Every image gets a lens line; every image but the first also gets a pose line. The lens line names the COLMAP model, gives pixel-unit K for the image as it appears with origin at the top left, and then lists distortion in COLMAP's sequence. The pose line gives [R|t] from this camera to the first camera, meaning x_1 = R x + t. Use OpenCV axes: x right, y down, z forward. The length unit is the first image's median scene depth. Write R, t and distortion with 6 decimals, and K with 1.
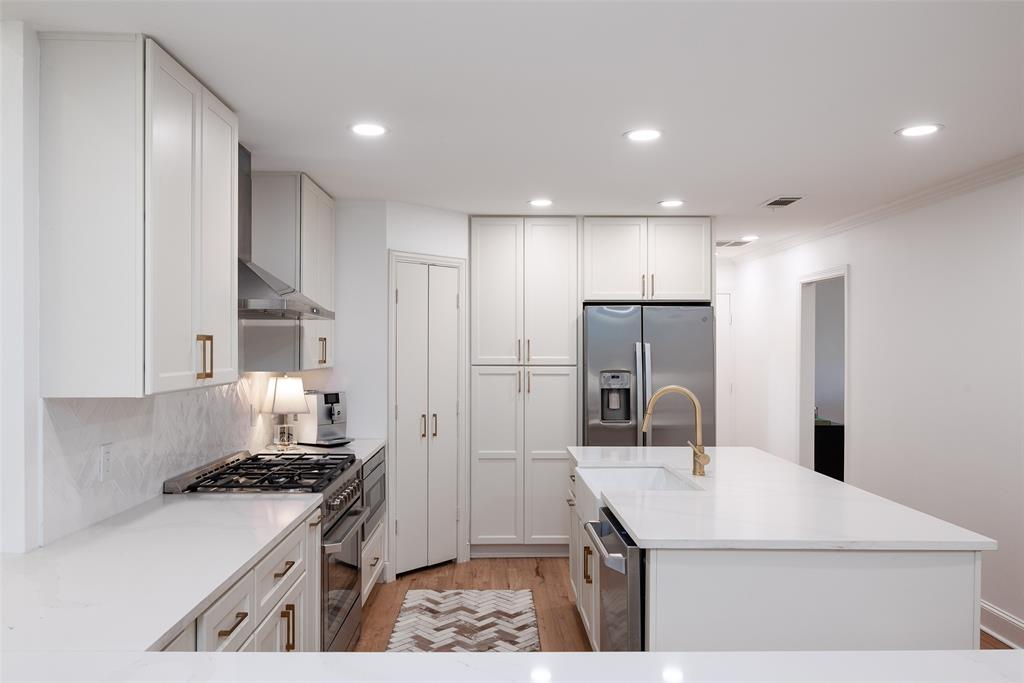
lens RADIAL K [[747.3, 0, 511.2], [0, 747.3, 341.4], [0, 0, 1]] dist [-0.037467, 0.000482]
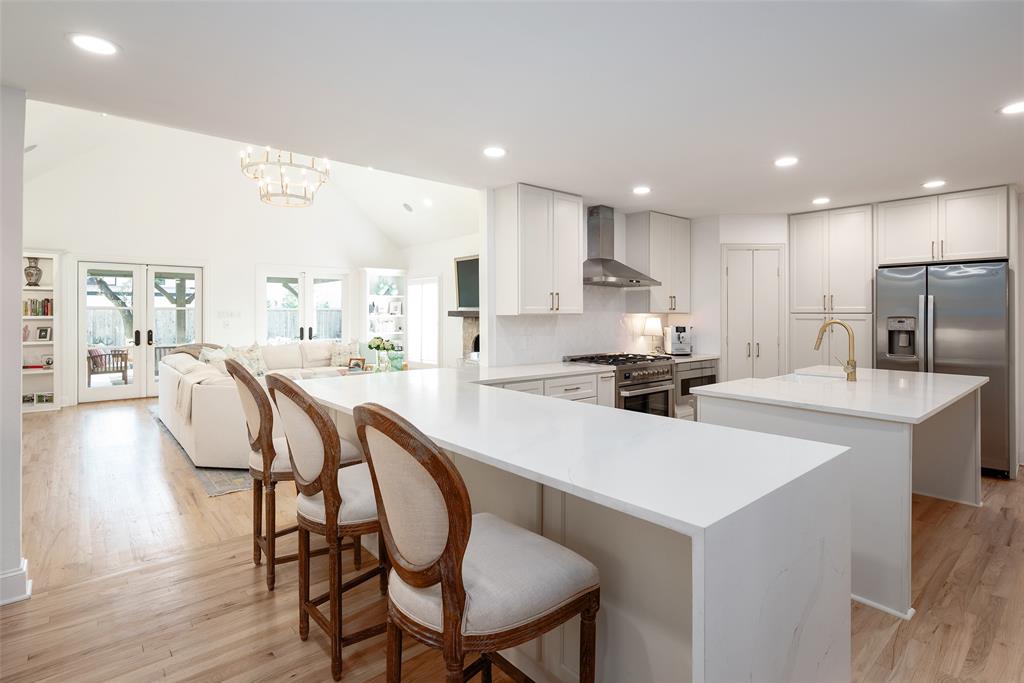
lens RADIAL K [[499.0, 0, 519.1], [0, 499.0, 312.0], [0, 0, 1]] dist [-0.006116, -0.002537]
pose [[0.643817, -0.002137, -0.765177, 0.374030], [0.006816, 0.999972, 0.002942, 0.023285], [0.765149, -0.007110, 0.643814, -0.077473]]
